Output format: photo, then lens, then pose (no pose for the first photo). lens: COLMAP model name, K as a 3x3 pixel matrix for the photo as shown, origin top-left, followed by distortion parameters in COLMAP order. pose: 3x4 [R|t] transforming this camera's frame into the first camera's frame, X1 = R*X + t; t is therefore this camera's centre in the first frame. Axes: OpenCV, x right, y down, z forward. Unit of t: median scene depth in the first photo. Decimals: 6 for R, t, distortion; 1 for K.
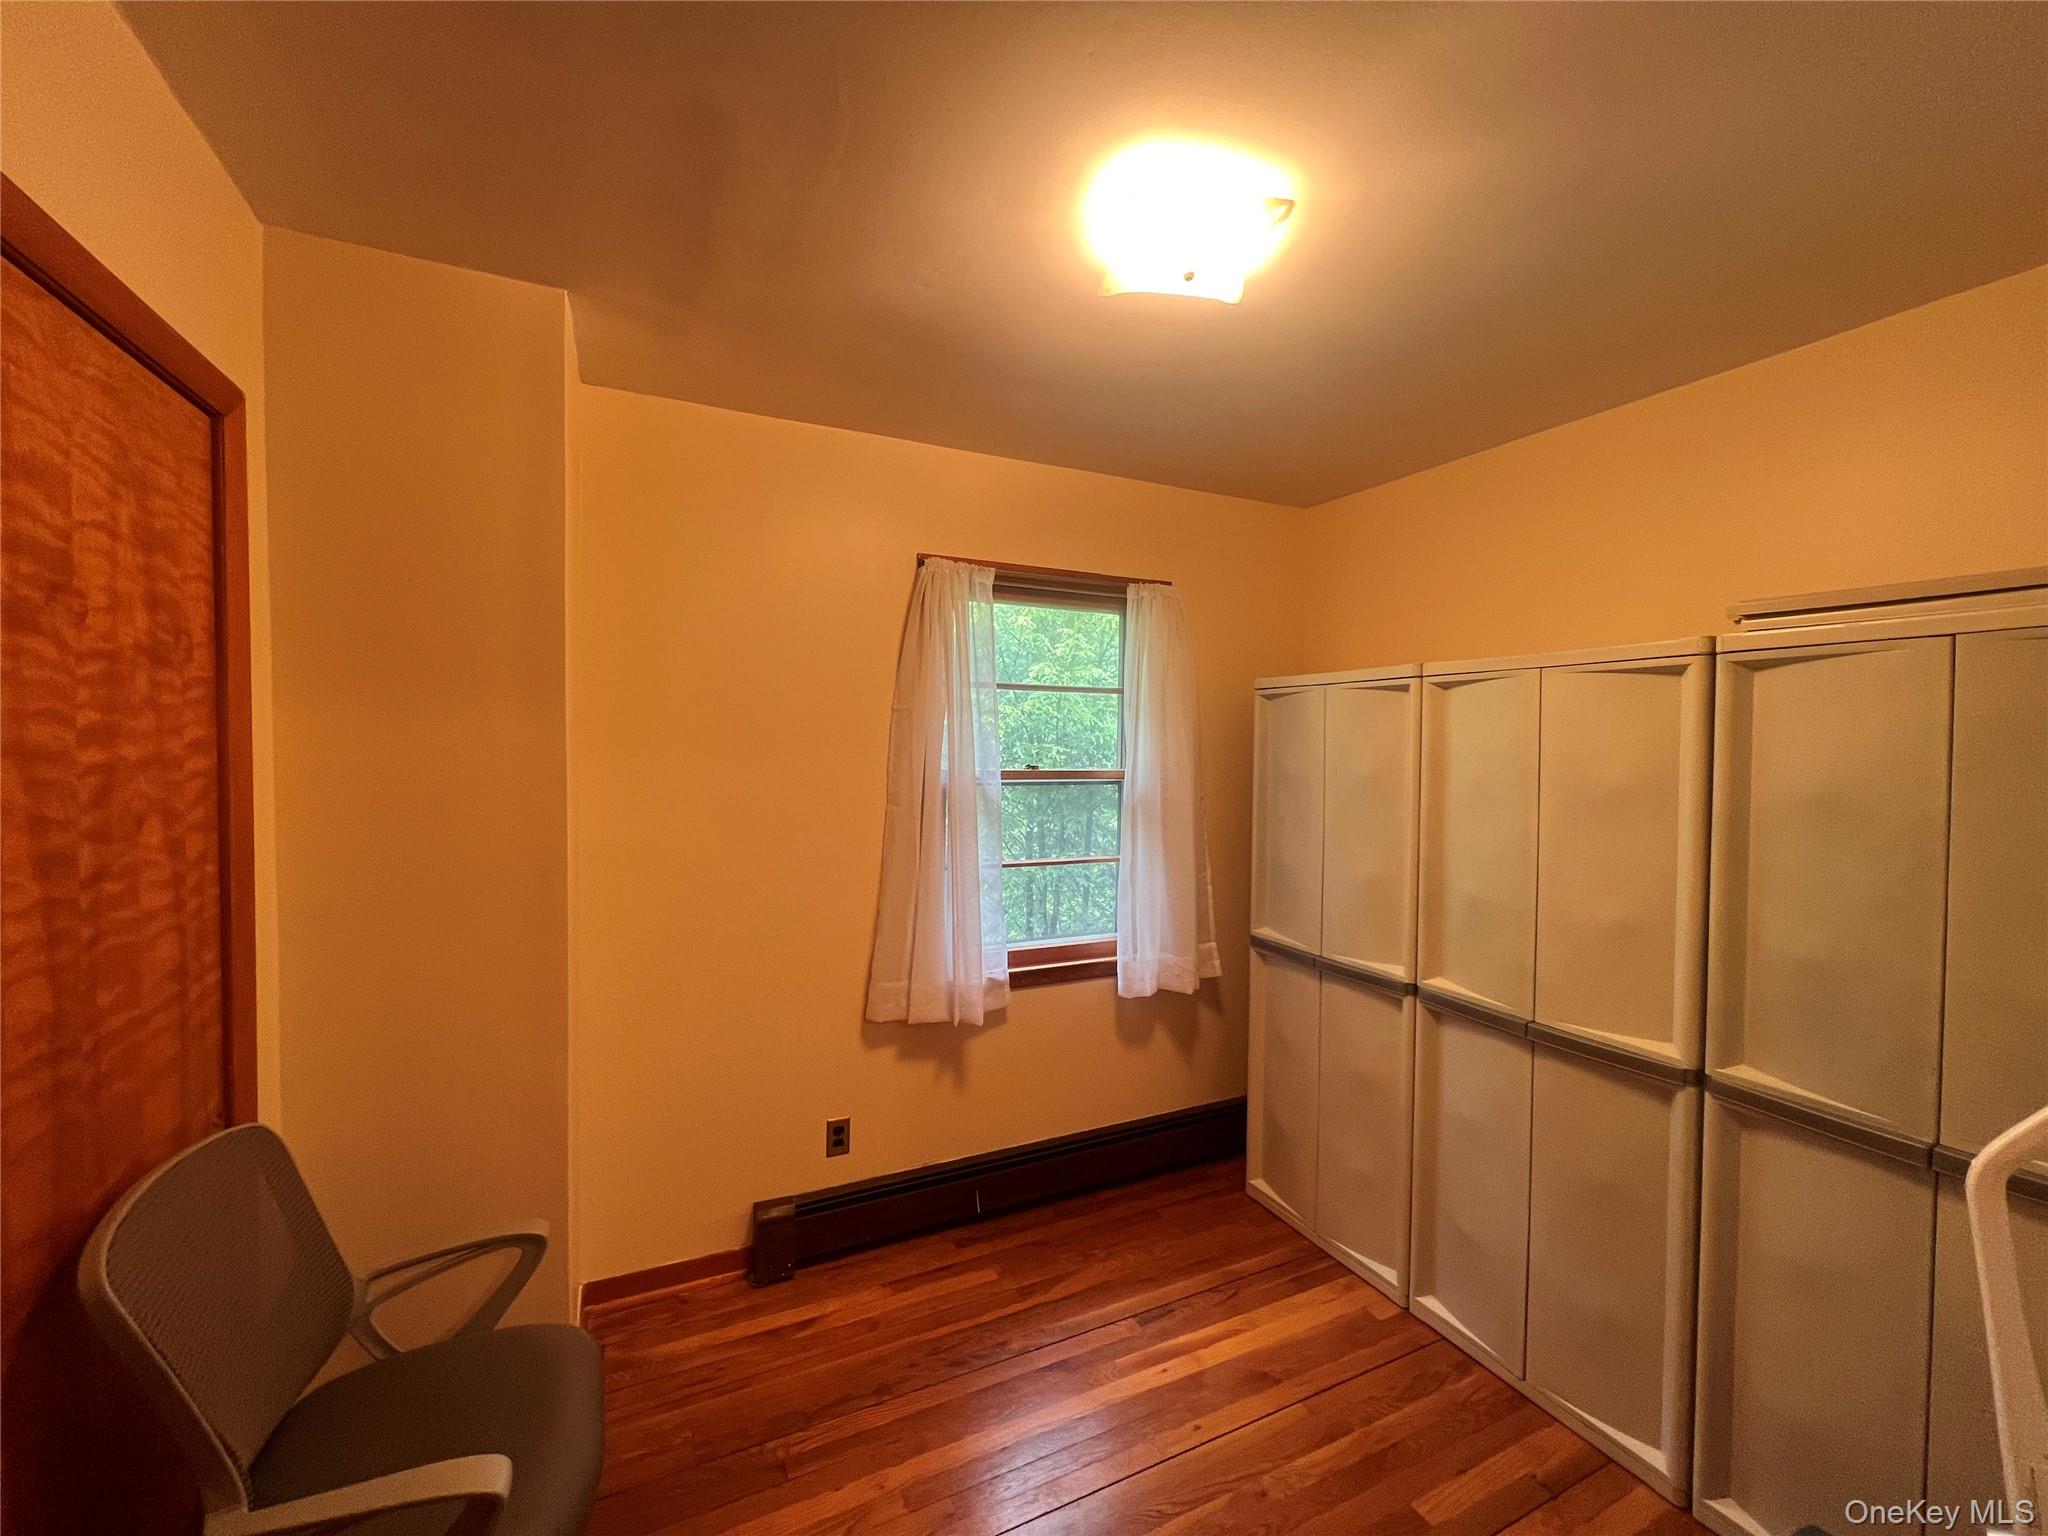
lens RADIAL K [[821.8, 0, 1024.0], [0, 821.8, 764.7], [0, 0, 1]] dist [-0.001628, -0.000382]
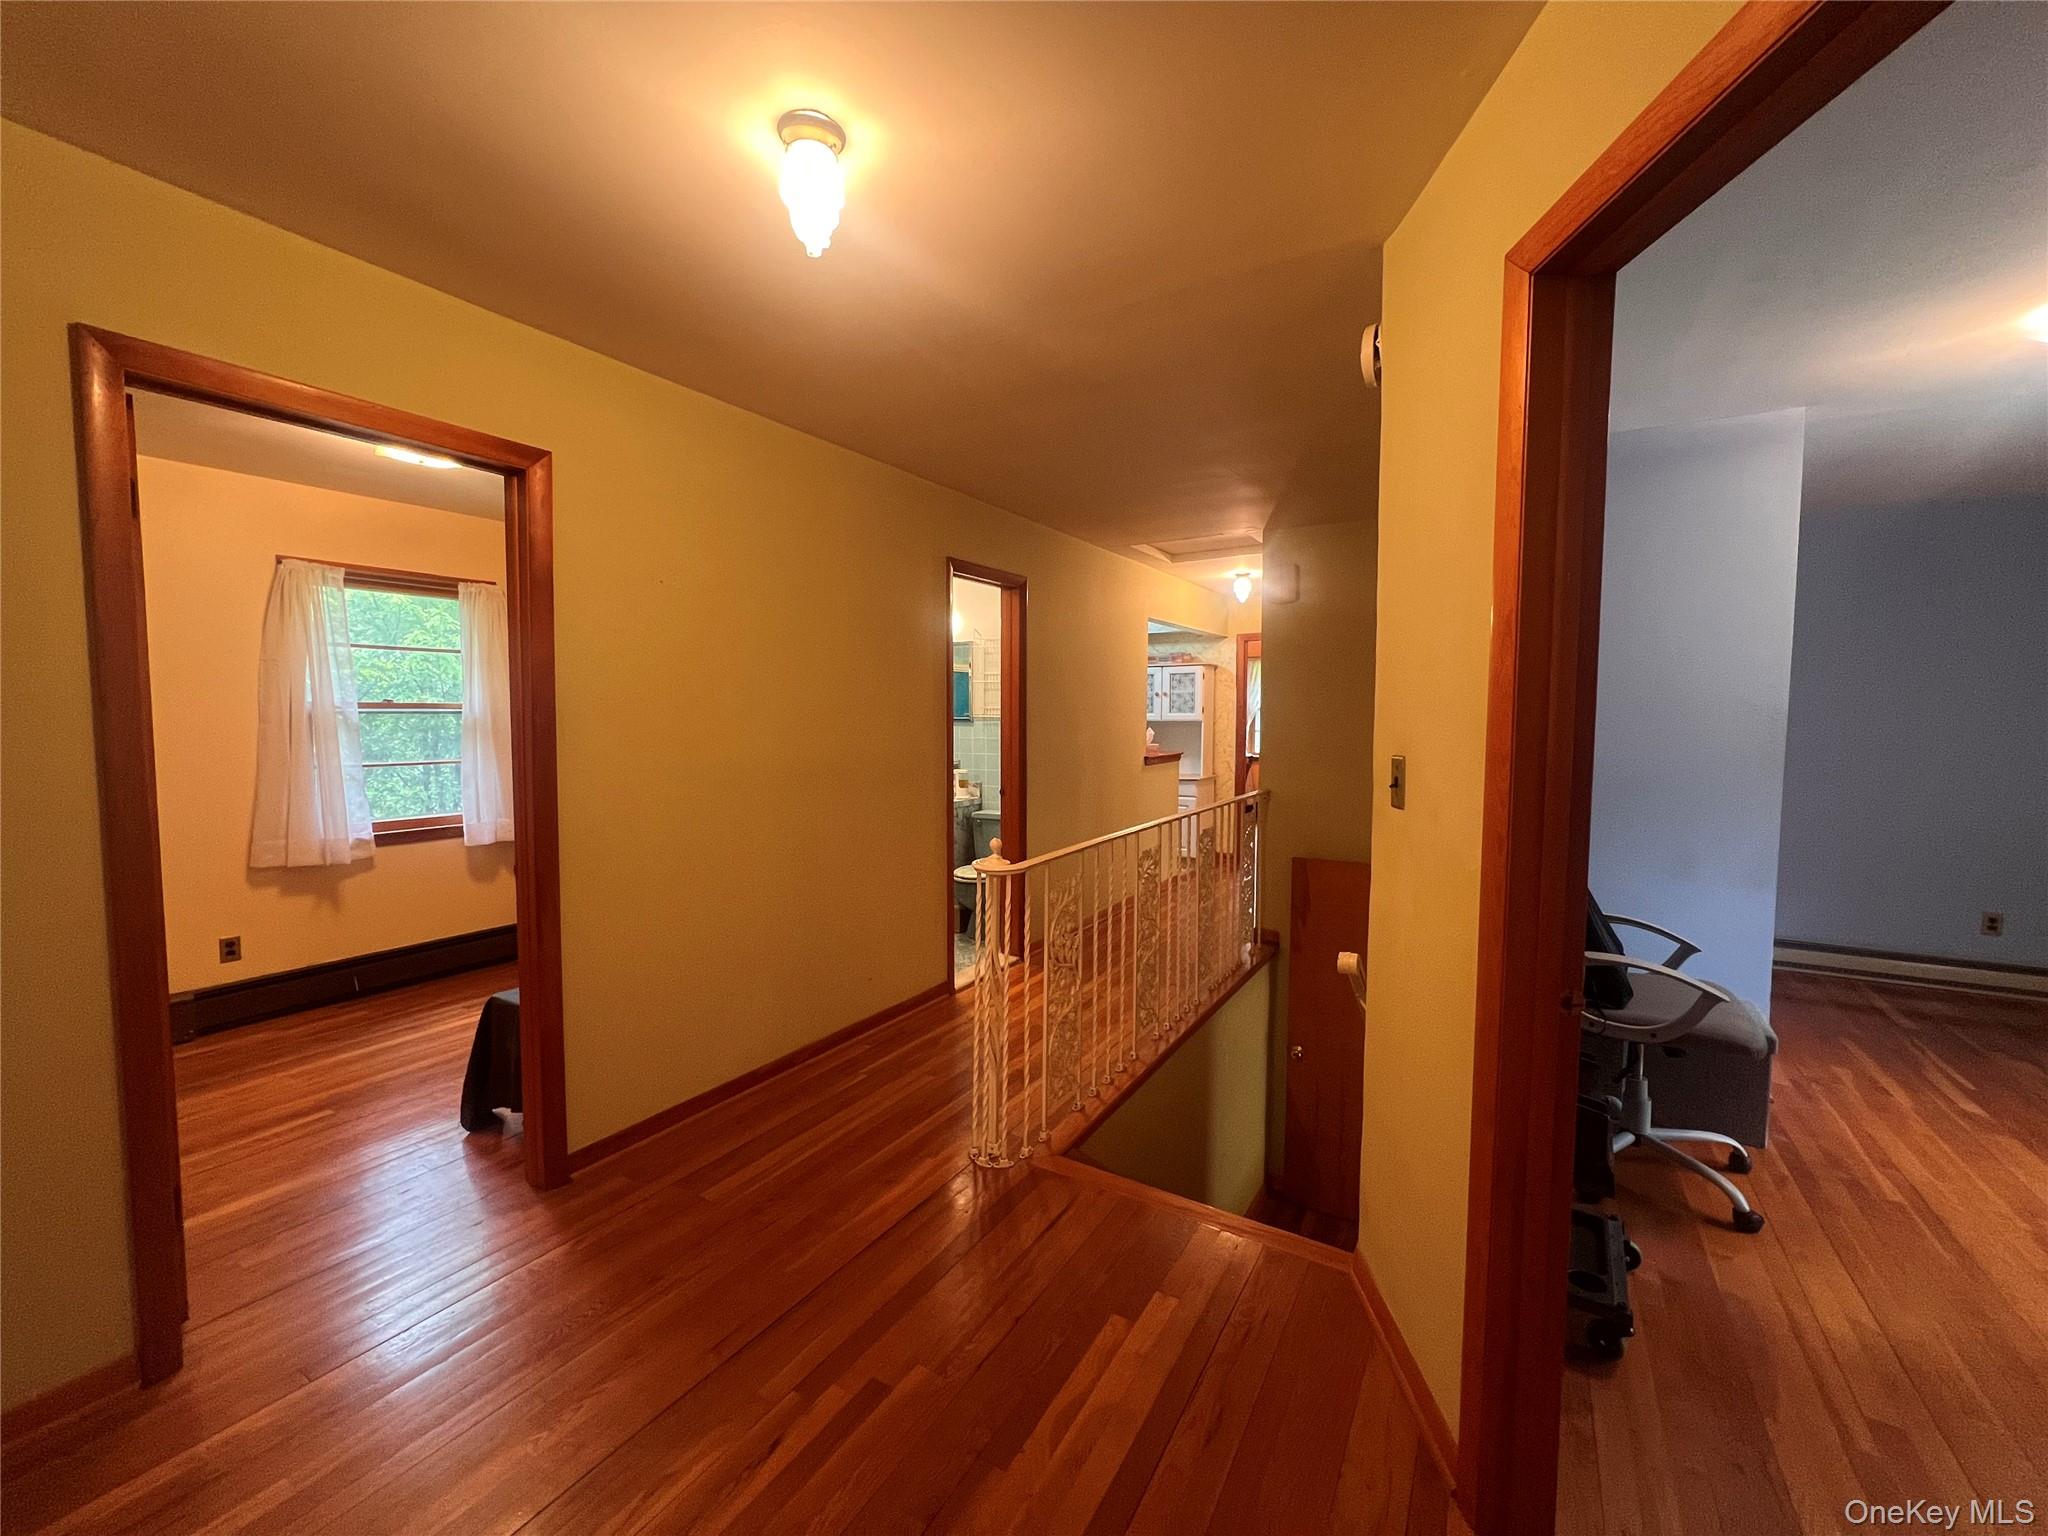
lens RADIAL K [[821.8, 0, 1017.9], [0, 821.8, 762.9], [0, 0, 1]] dist [-0.001628, -0.000382]
pose [[0.830886, -0.046962, 0.554458, 0.141257], [0.029571, 0.998751, 0.040279, 0.096719], [-0.555657, -0.017072, 0.831237, -0.957008]]
